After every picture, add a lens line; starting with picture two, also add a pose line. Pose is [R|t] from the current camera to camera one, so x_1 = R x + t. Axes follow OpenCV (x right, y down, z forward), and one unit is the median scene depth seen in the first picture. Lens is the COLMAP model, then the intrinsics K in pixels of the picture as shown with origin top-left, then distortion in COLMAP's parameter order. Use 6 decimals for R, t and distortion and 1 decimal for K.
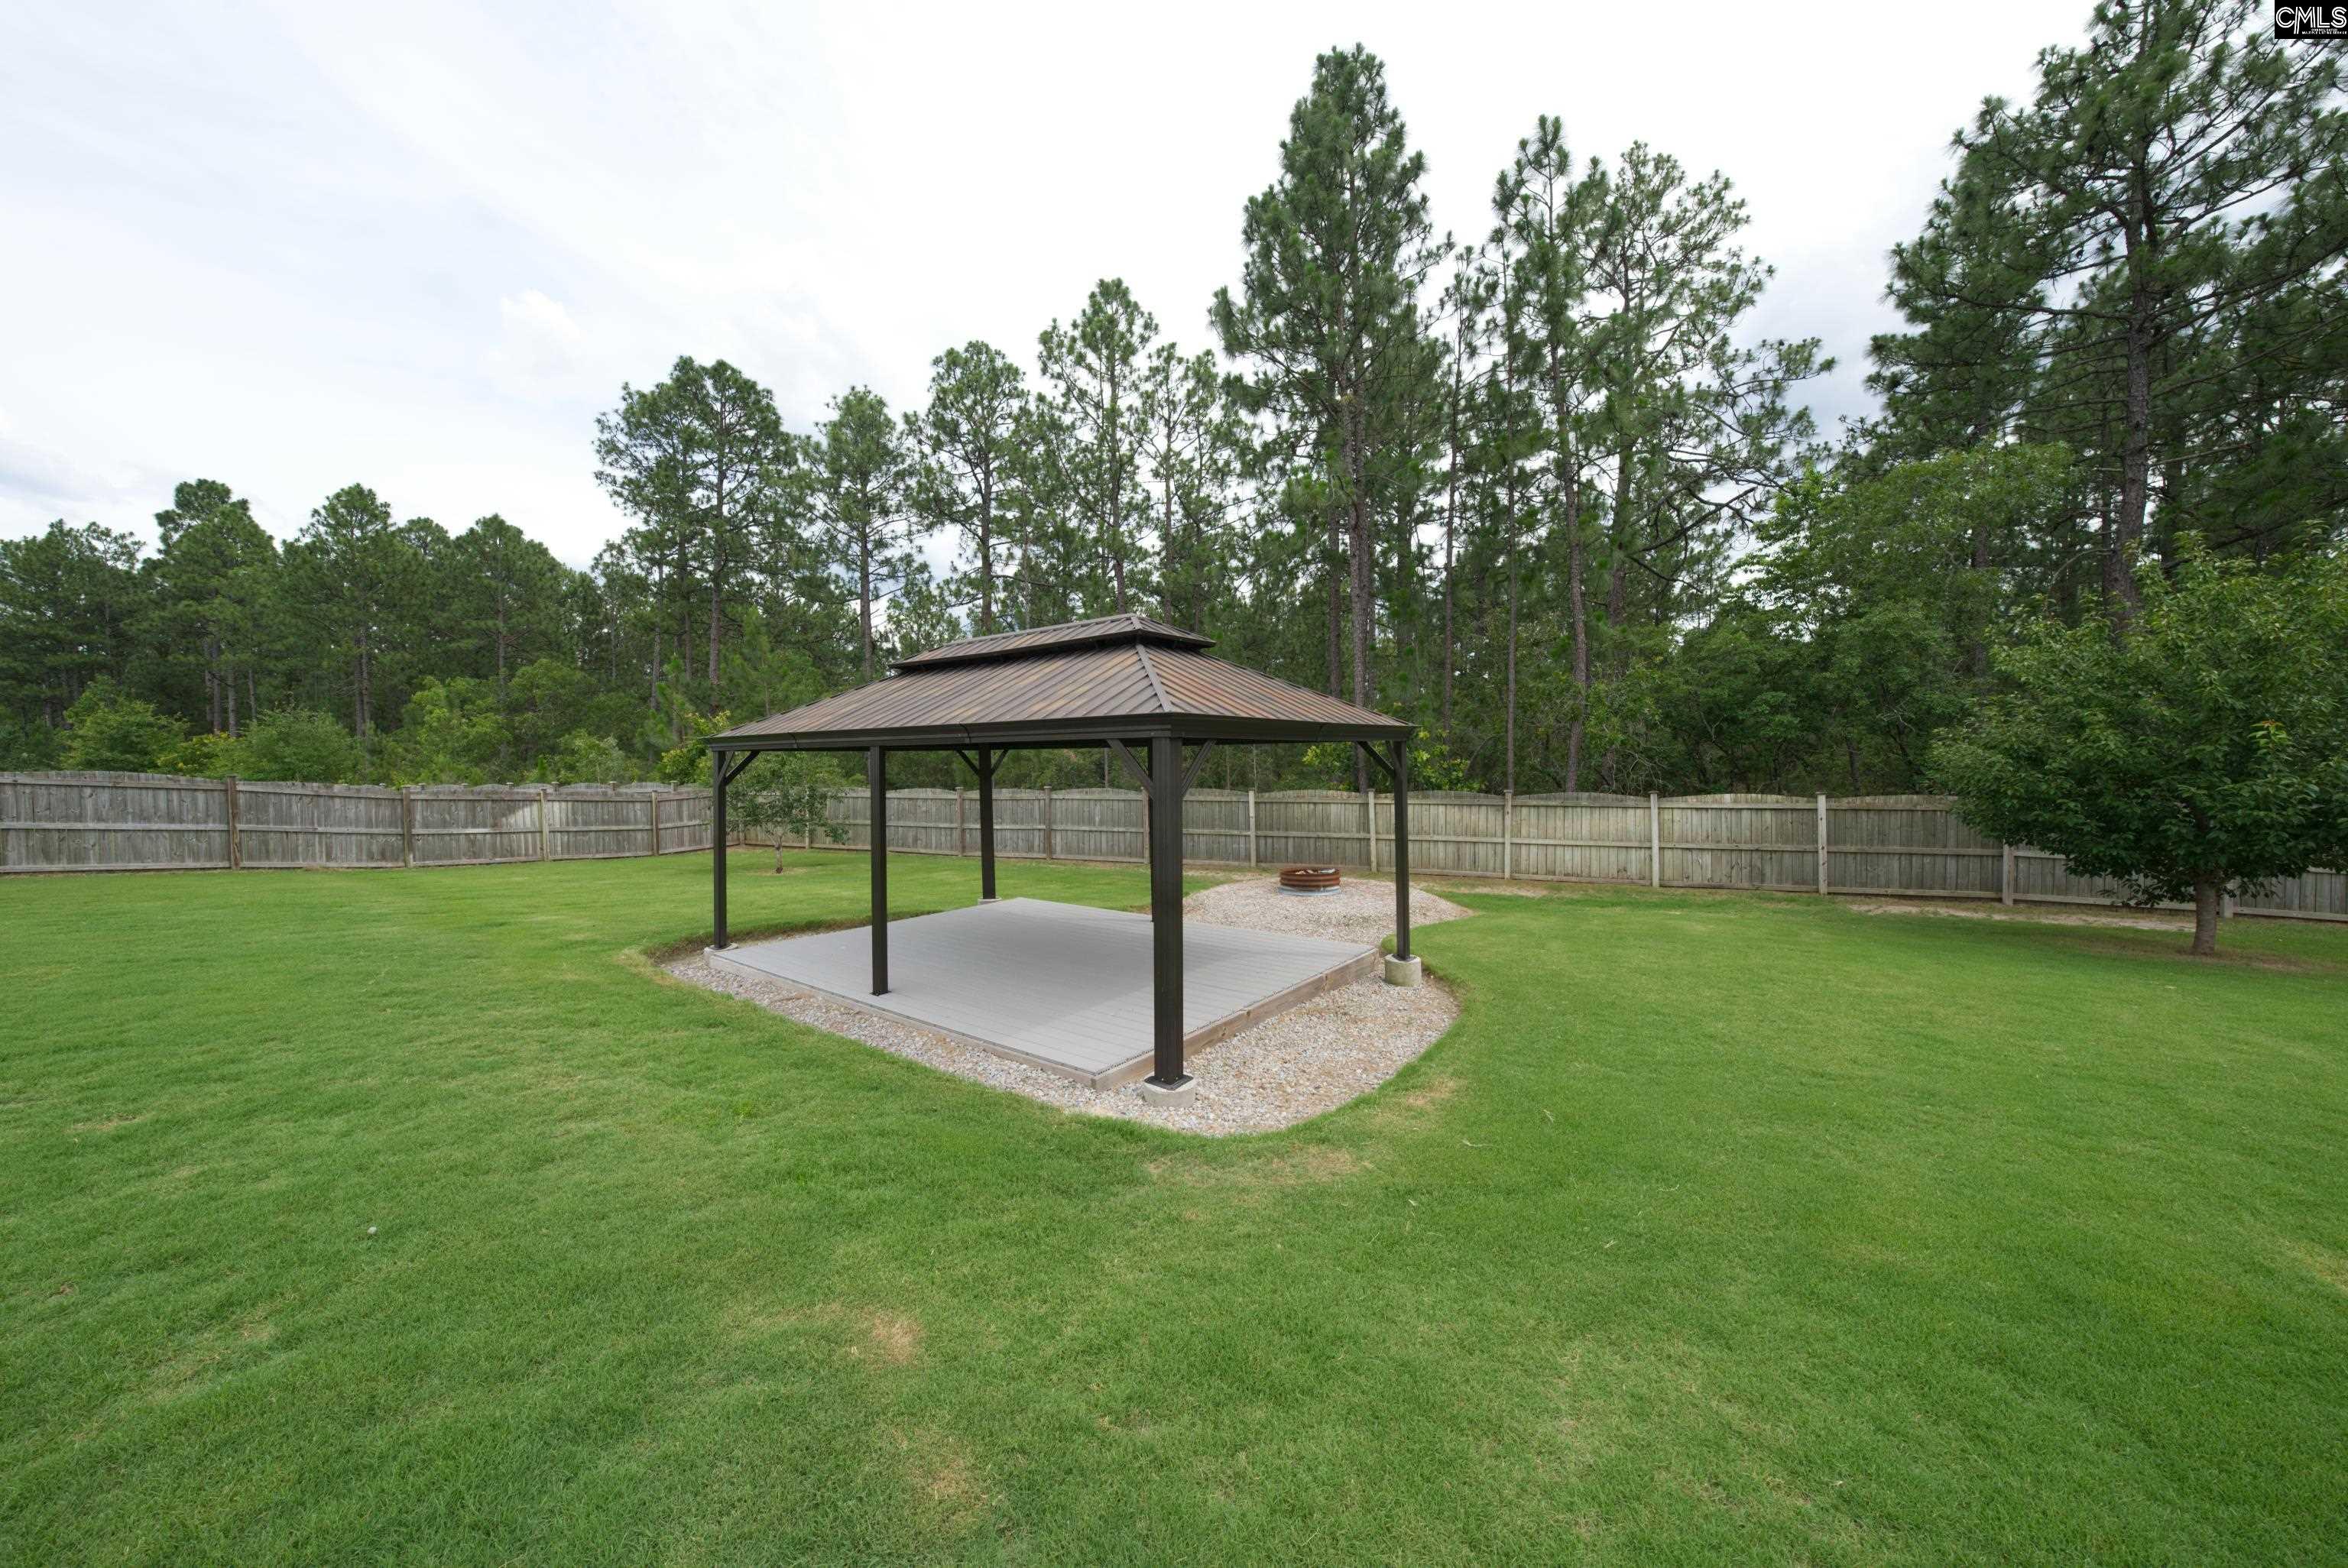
lens RADIAL K [[808.6, 0, 1174.0], [0, 808.6, 784.0], [0, 0, 1]] dist [-0.000621, 0.000172]
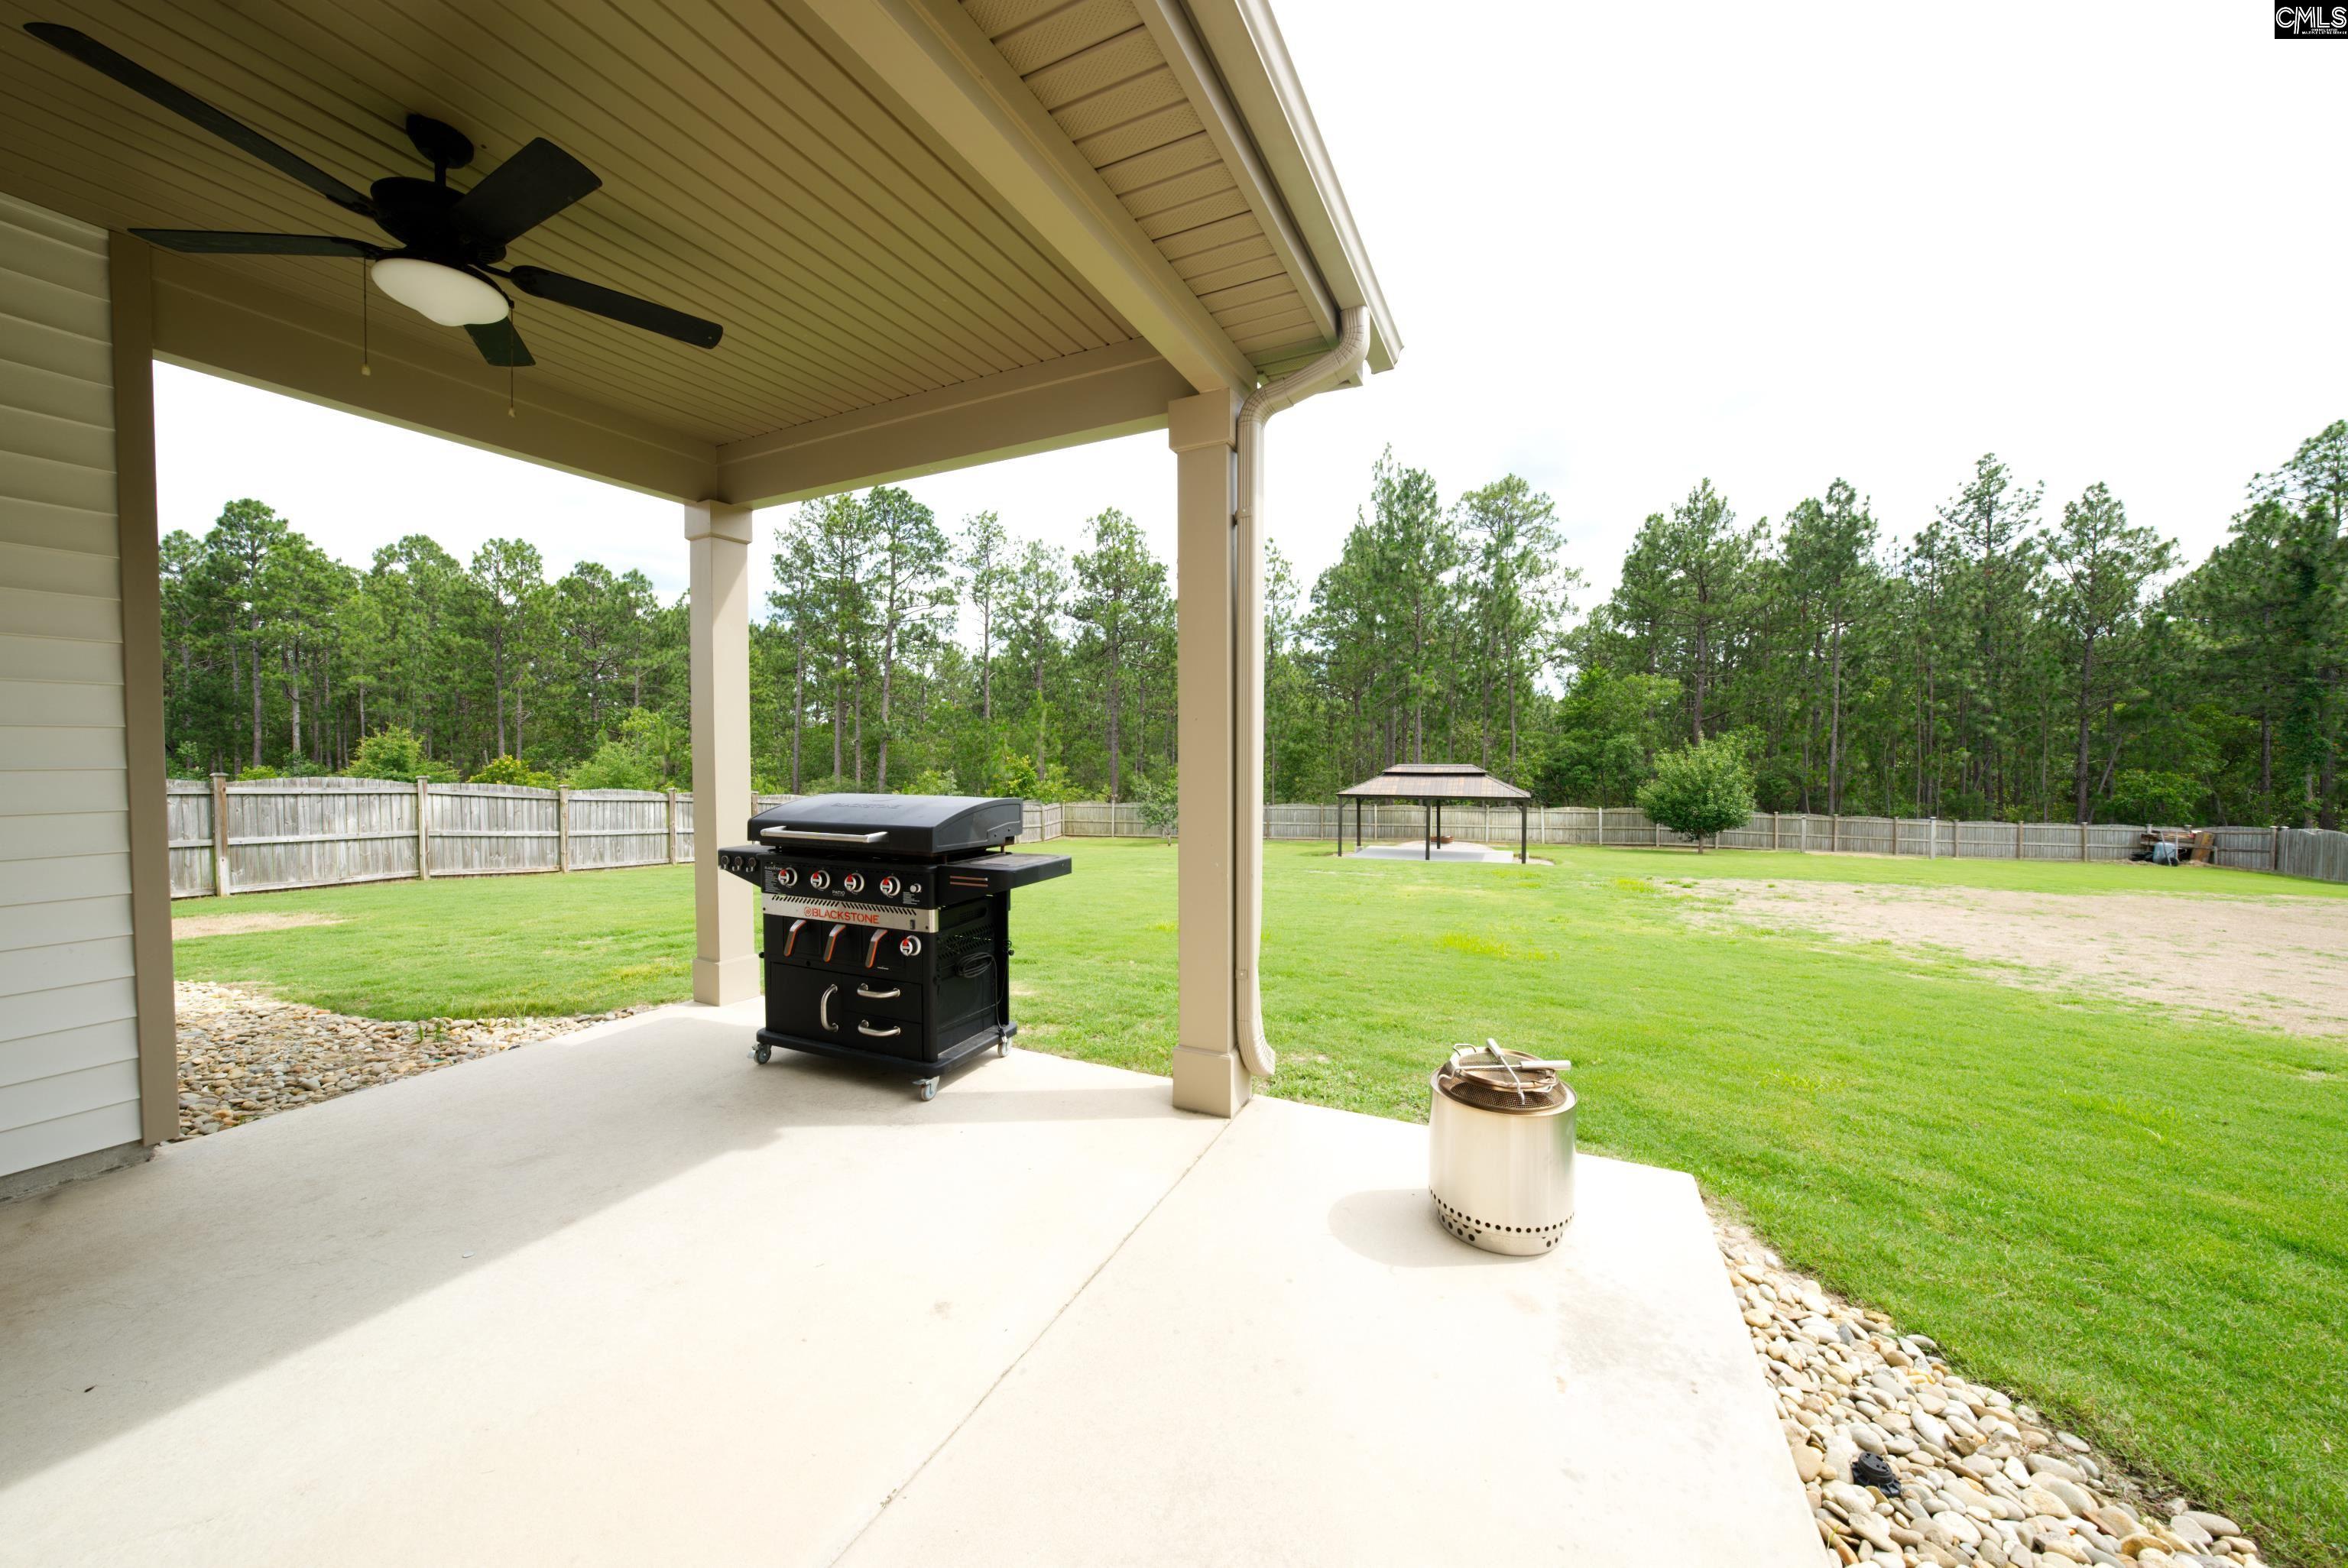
lens RADIAL K [[808.6, 0, 1174.0], [0, 808.6, 784.0], [0, 0, 1]] dist [-0.000621, 0.000172]
pose [[0.970672, 0.004349, 0.240369, -1.169298], [-0.003987, 0.999990, -0.001990, -0.050721], [-0.240375, 0.000974, 0.970680, -1.211442]]
